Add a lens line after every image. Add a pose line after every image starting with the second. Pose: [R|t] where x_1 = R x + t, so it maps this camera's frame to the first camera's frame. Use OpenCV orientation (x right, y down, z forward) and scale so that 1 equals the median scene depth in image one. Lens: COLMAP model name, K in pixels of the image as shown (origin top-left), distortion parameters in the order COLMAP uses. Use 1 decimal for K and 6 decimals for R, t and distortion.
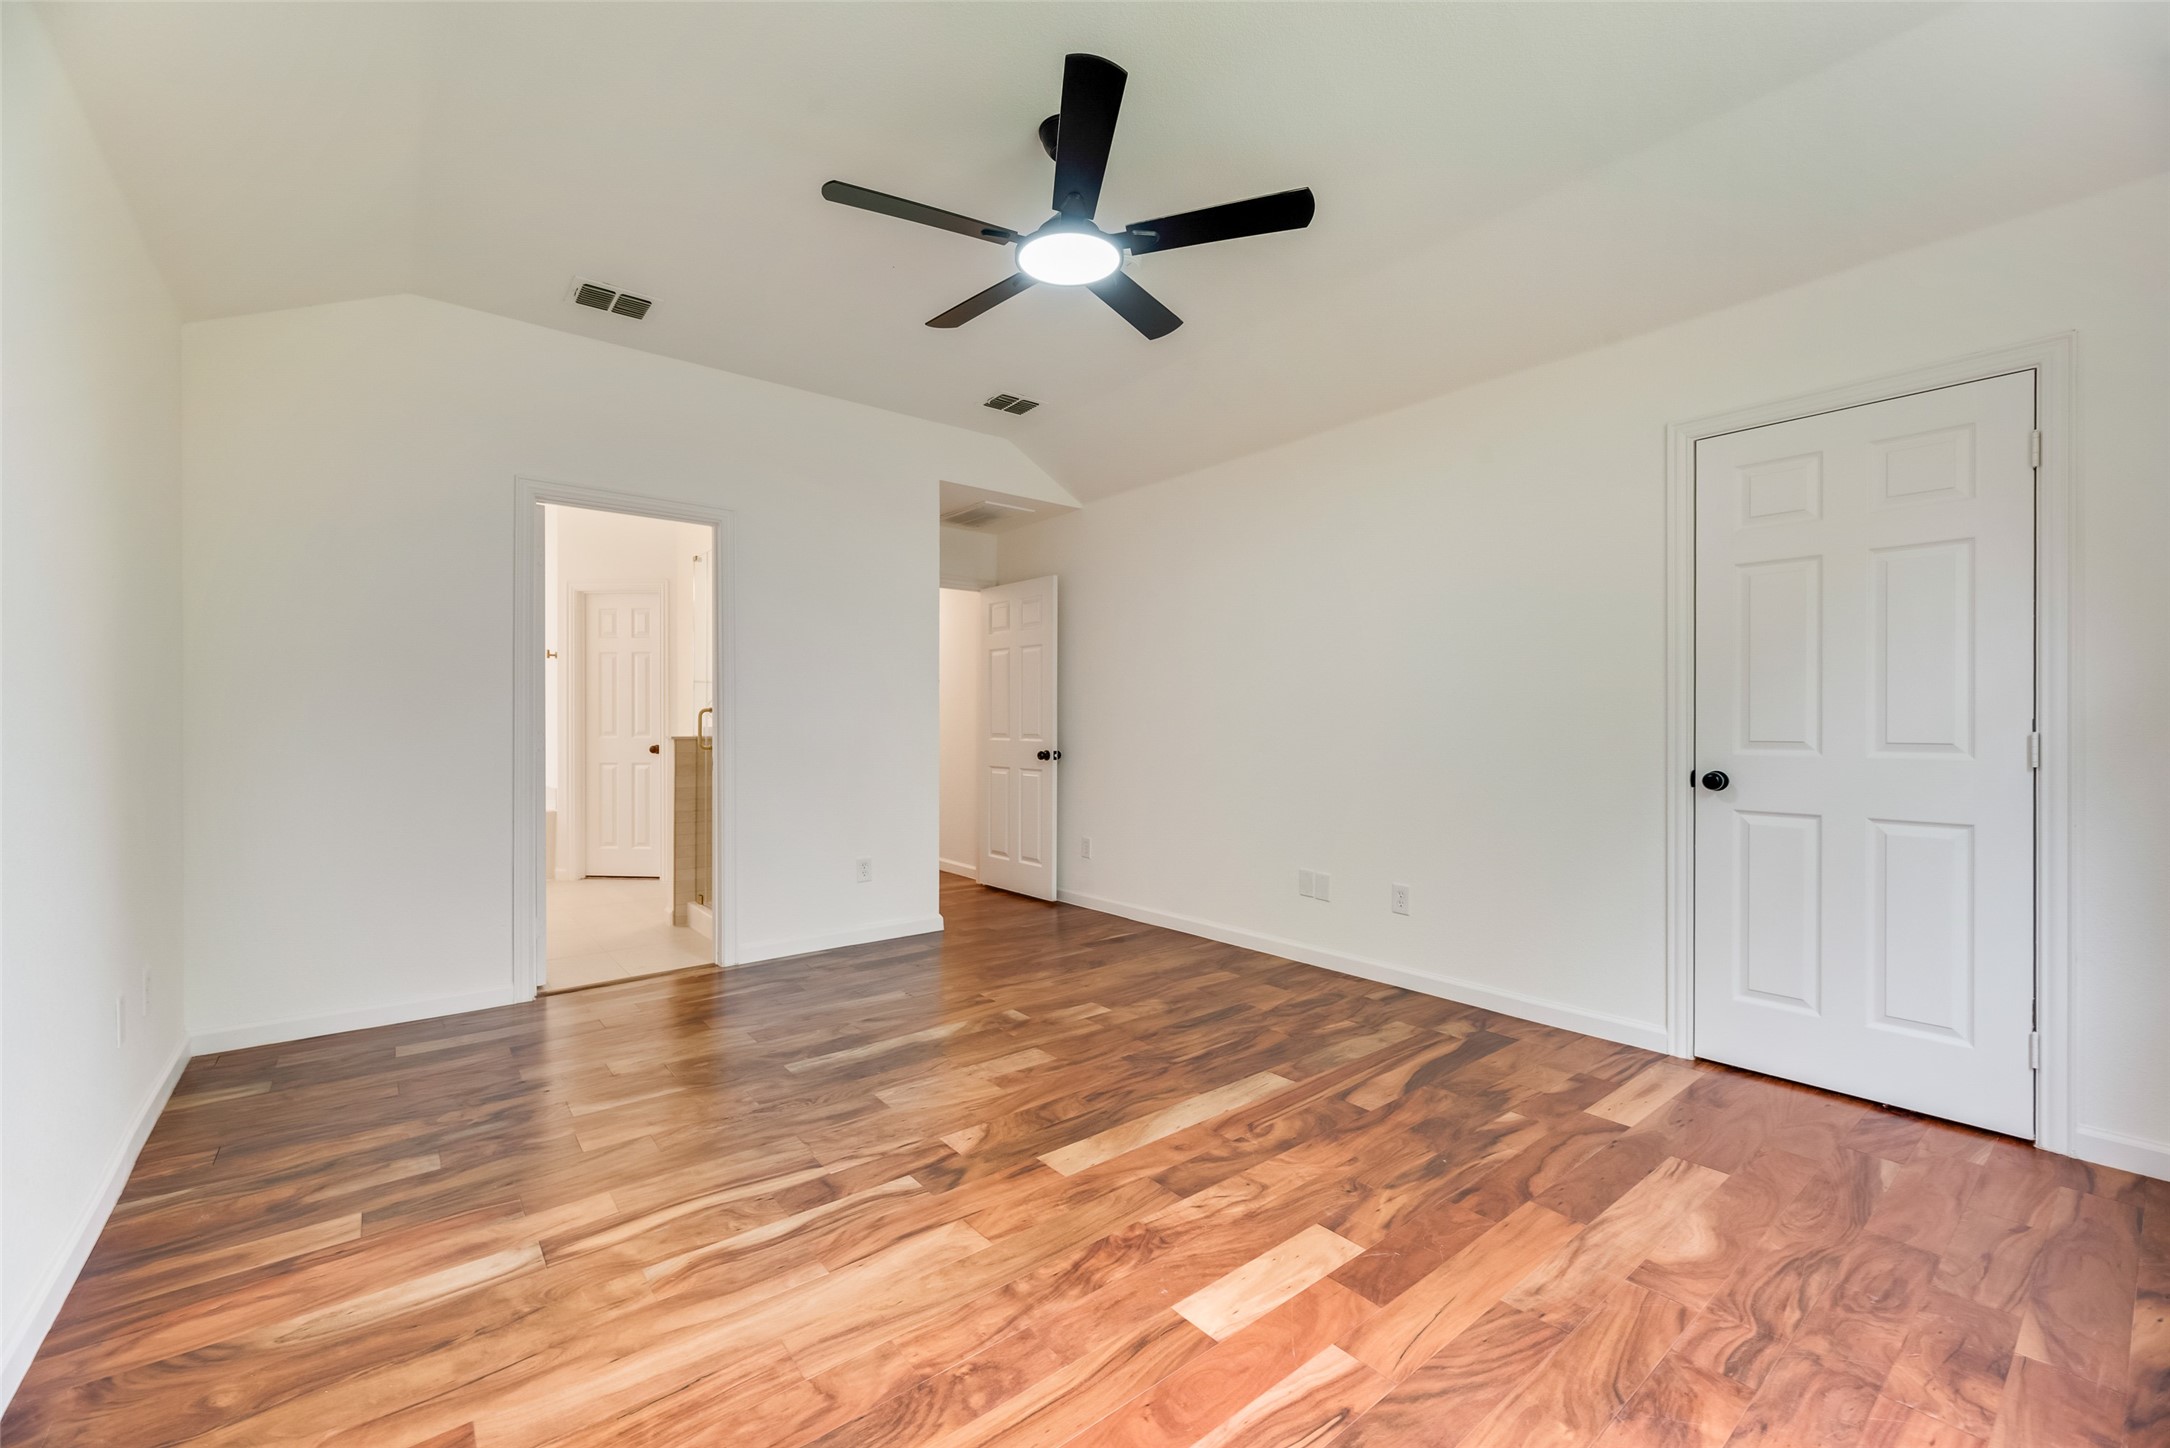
lens RADIAL K [[871.9, 0, 1088.0], [0, 871.9, 727.9], [0, 0, 1]] dist [0.001798, -0.000180]
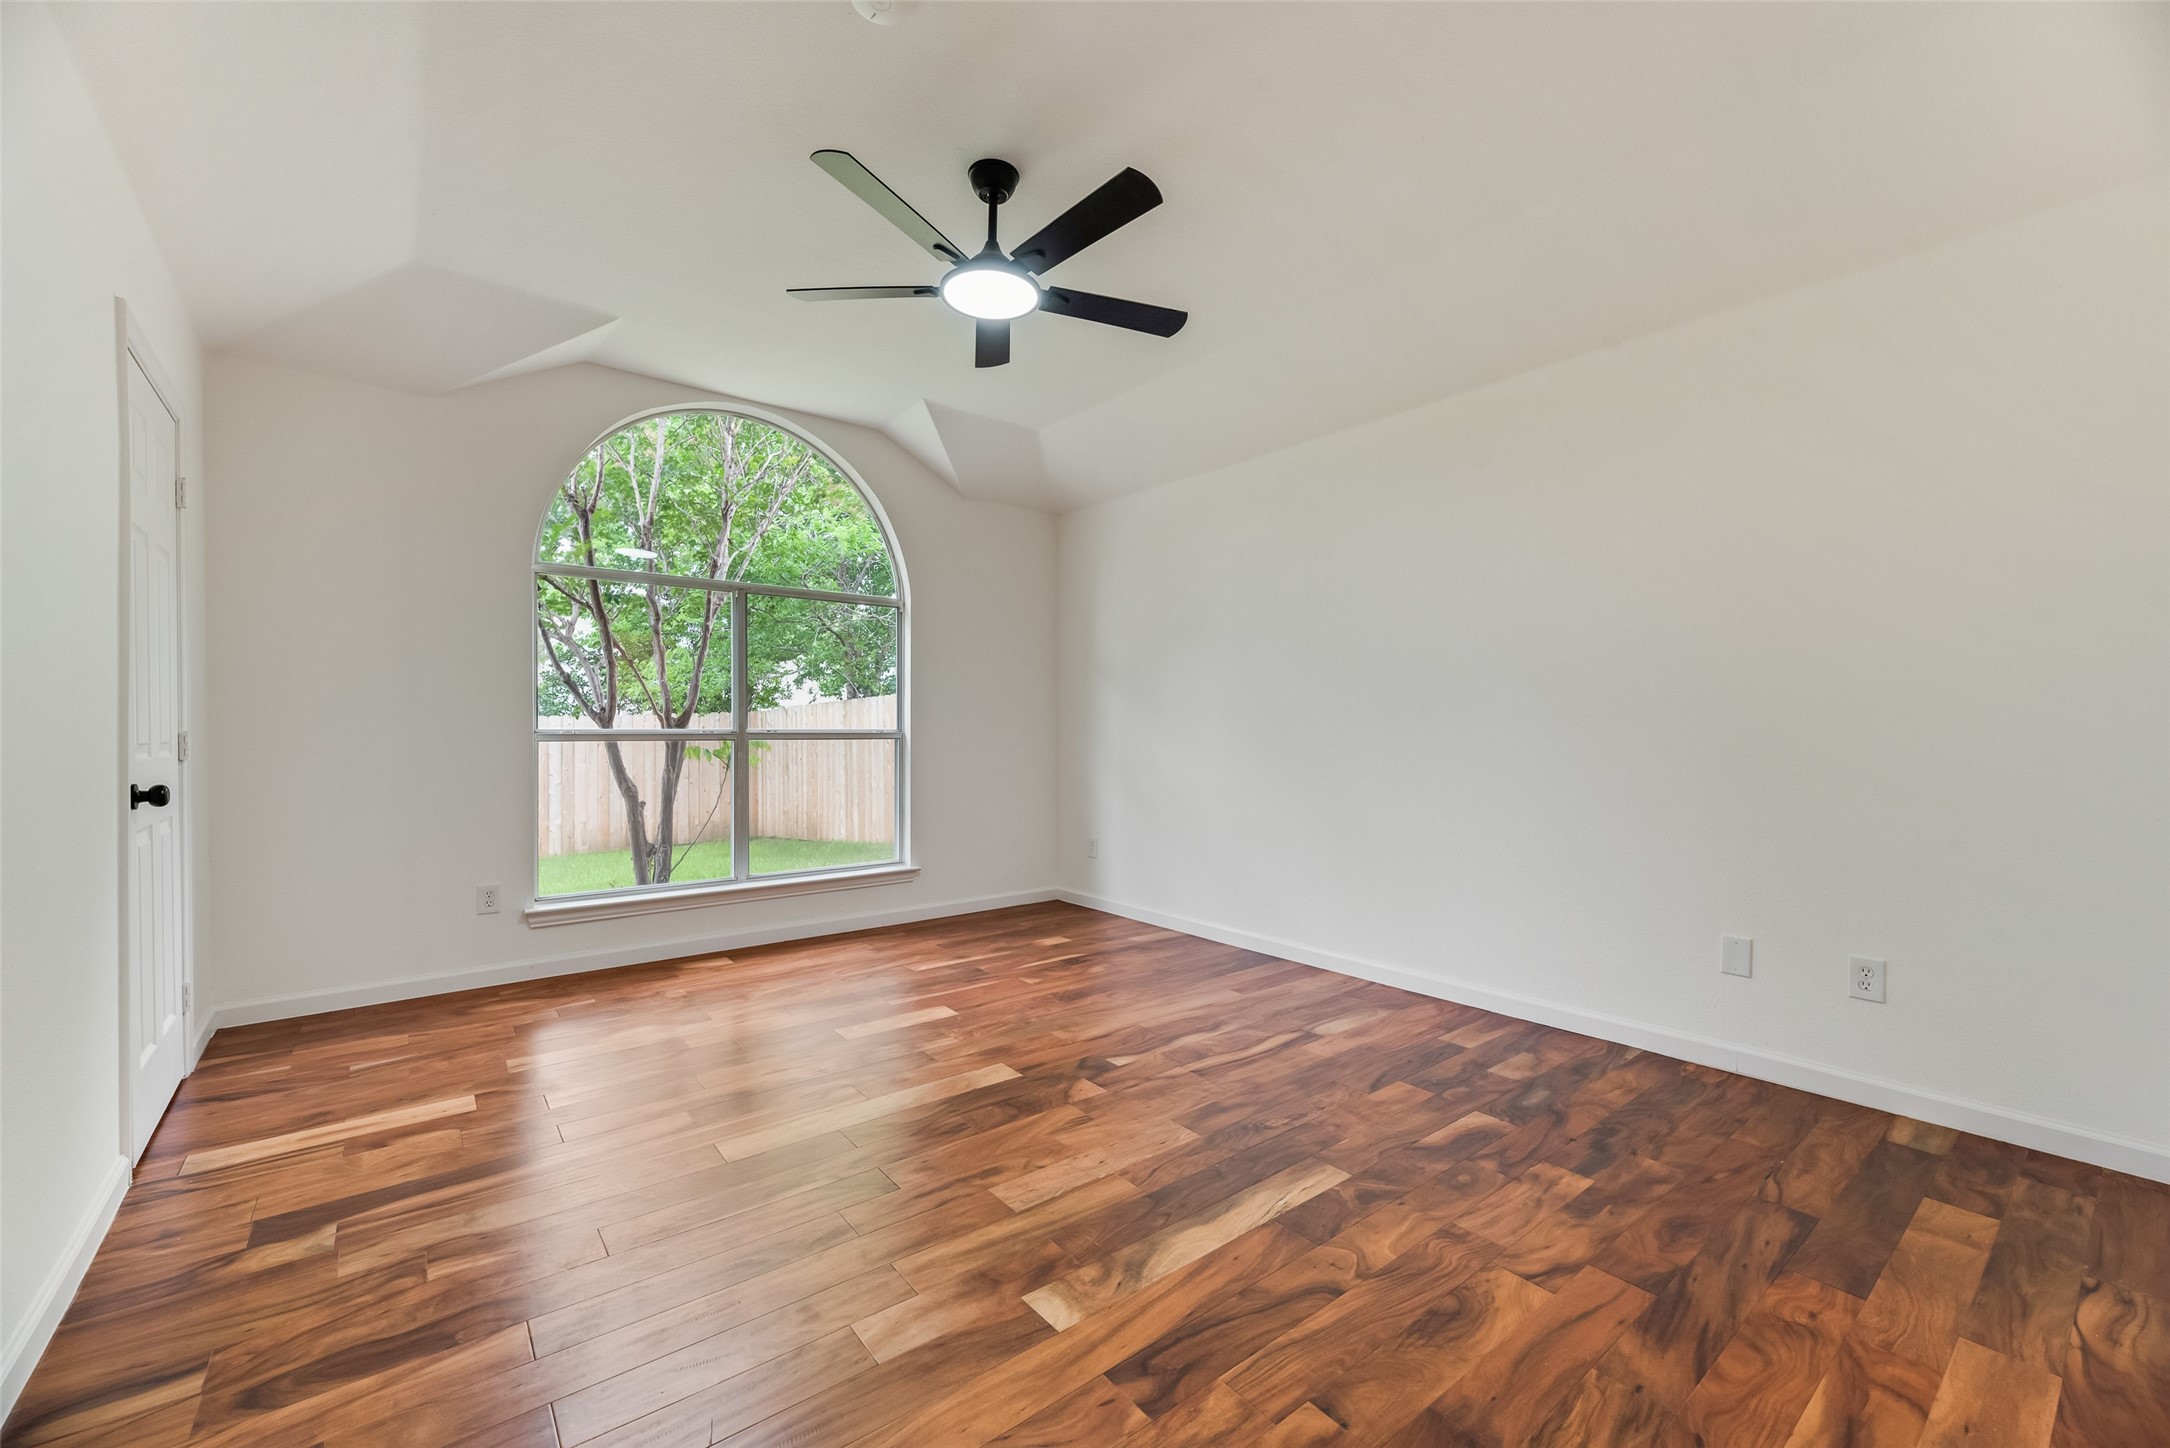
lens RADIAL K [[871.9, 0, 1088.0], [0, 871.9, 727.9], [0, 0, 1]] dist [0.001798, -0.000180]
pose [[-0.999981, -0.001339, 0.006013, -0.157659], [-0.001308, 0.999985, 0.005272, -0.006572], [-0.006020, 0.005264, -0.999968, 2.217983]]
